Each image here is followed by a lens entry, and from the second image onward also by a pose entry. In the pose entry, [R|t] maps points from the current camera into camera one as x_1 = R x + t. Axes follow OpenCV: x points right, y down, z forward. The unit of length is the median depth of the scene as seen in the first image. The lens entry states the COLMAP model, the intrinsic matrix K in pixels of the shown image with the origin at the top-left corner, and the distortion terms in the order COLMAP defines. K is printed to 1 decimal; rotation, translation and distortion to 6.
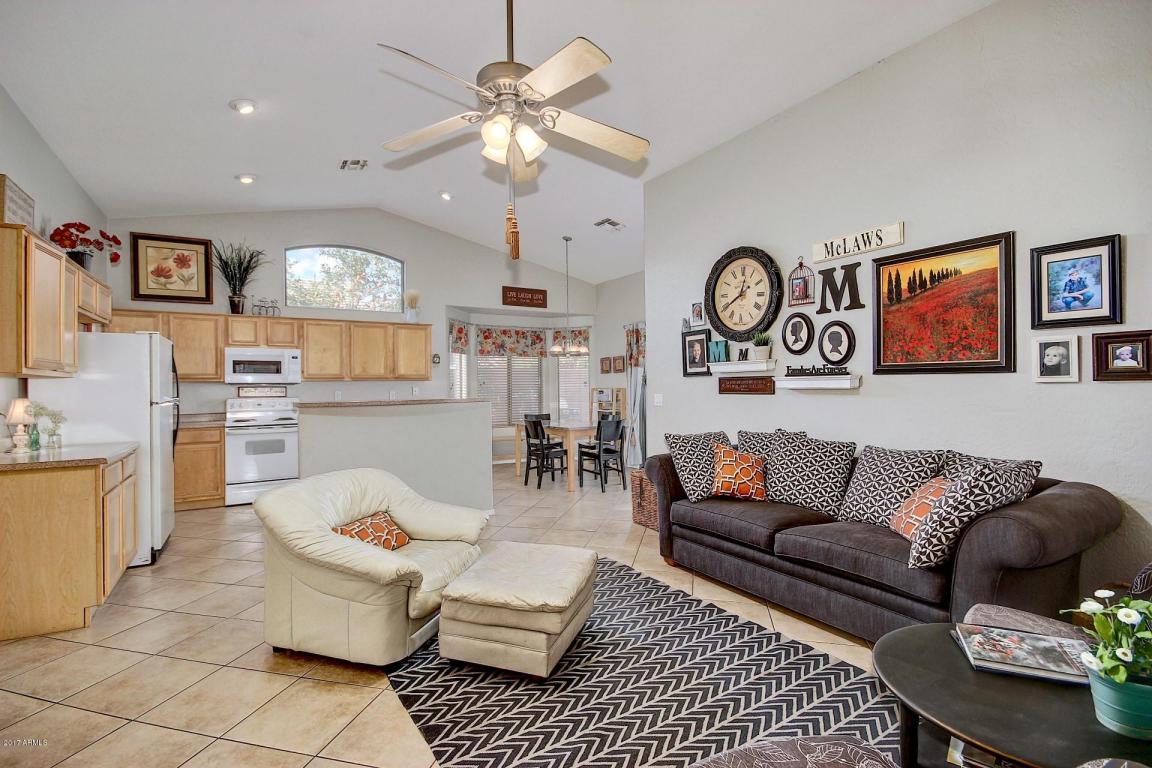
lens RADIAL K [[530.5, 0, 566.8], [0, 530.5, 381.8], [0, 0, 1]] dist [0.004610, -0.005231]
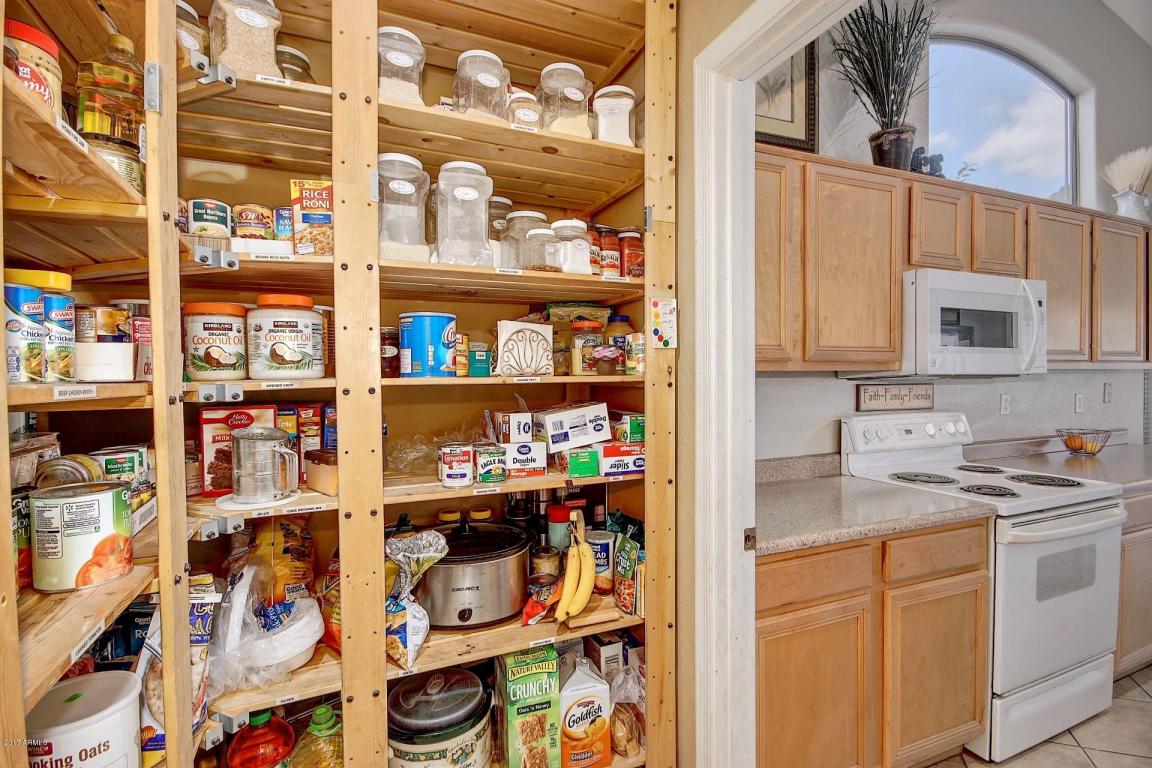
lens RADIAL K [[530.5, 0, 571.8], [0, 530.5, 384.0], [0, 0, 1]] dist [0.004610, -0.005231]
pose [[0.988027, 0.005574, -0.154178, -1.036175], [-0.001754, 0.999688, 0.024900, 0.000016], [0.154268, -0.024331, 0.987729, 0.808192]]
